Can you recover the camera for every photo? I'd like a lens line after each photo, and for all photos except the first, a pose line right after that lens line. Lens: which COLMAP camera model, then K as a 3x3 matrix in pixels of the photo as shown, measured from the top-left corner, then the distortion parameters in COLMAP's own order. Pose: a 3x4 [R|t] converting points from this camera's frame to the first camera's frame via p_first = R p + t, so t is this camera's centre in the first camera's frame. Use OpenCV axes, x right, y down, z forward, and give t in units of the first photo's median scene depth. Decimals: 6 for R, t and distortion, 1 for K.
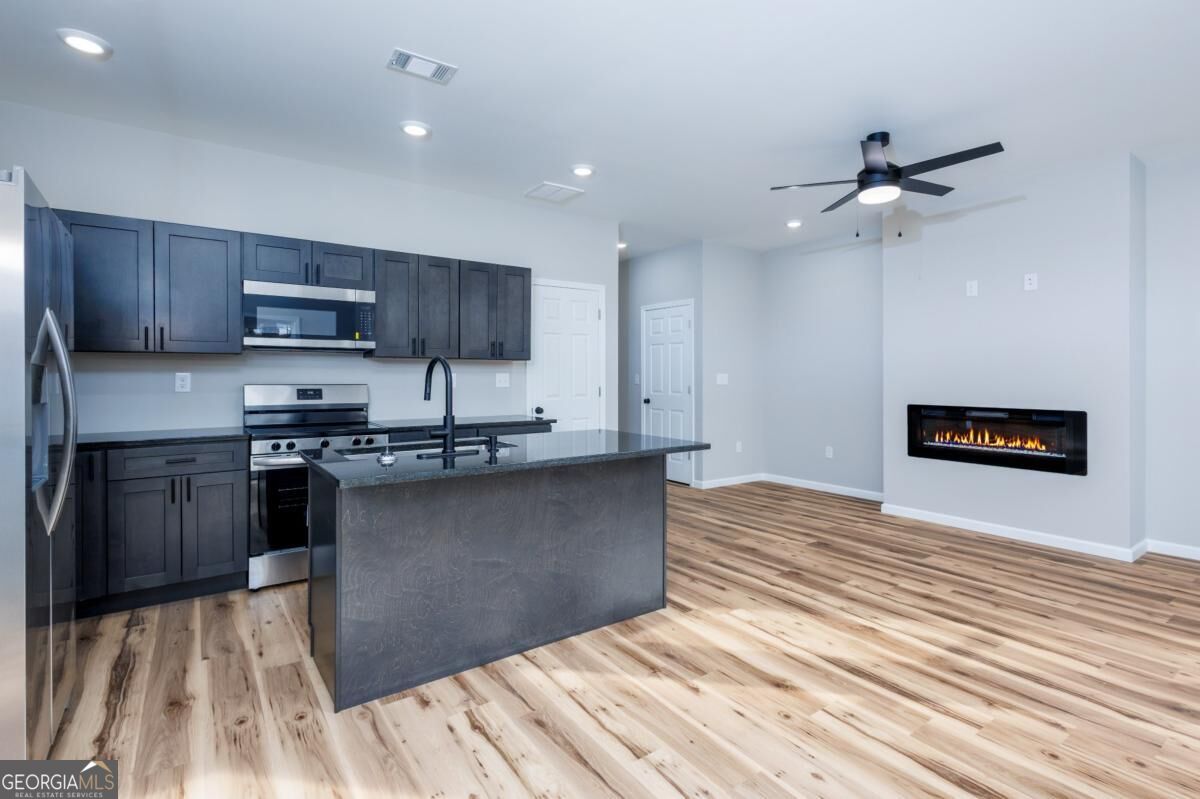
lens RADIAL K [[566.2, 0, 671.7], [0, 566.2, 377.3], [0, 0, 1]] dist [0.001158, 0.000093]
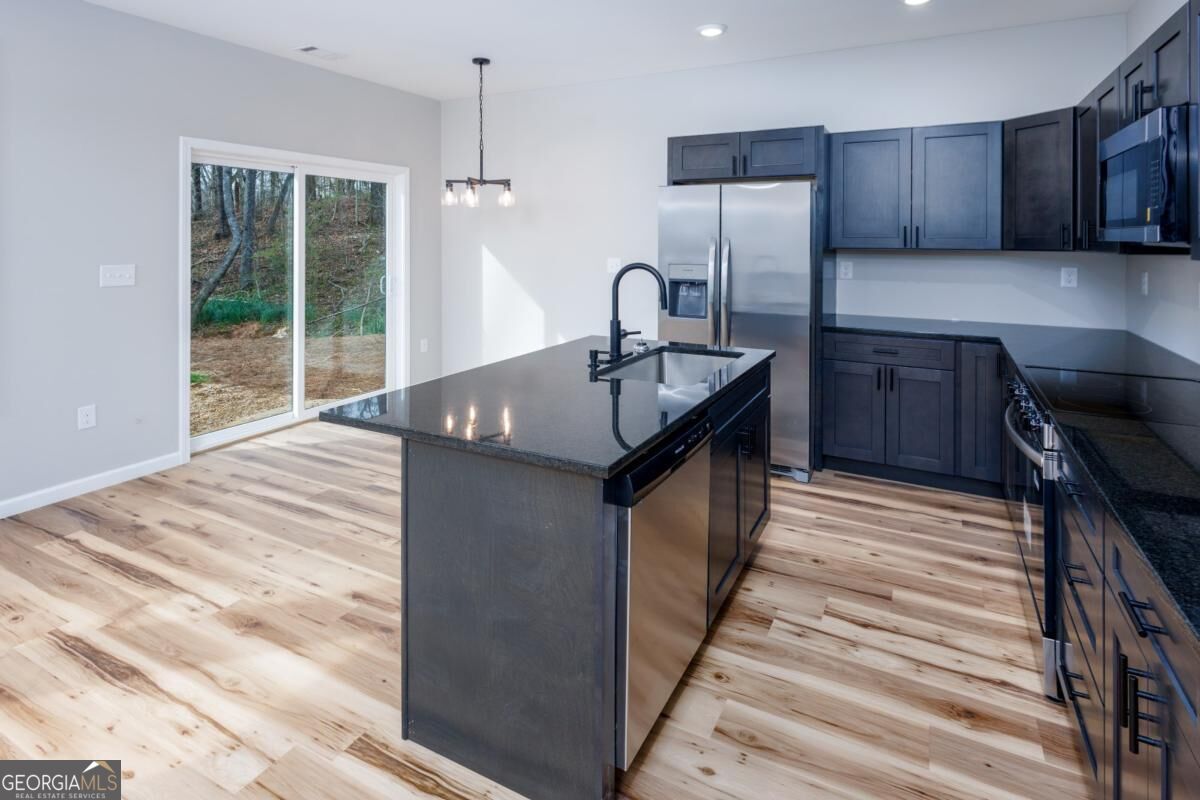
lens RADIAL K [[595.9, 0, 643.4], [0, 595.9, 242.6], [0, 0, 1]] dist [0.003273, 0.000749]
pose [[-0.903891, 0.002124, -0.427758, 0.027117], [-0.002760, 0.999938, 0.010797, -0.075574], [0.427754, 0.010940, -0.903829, 1.755477]]
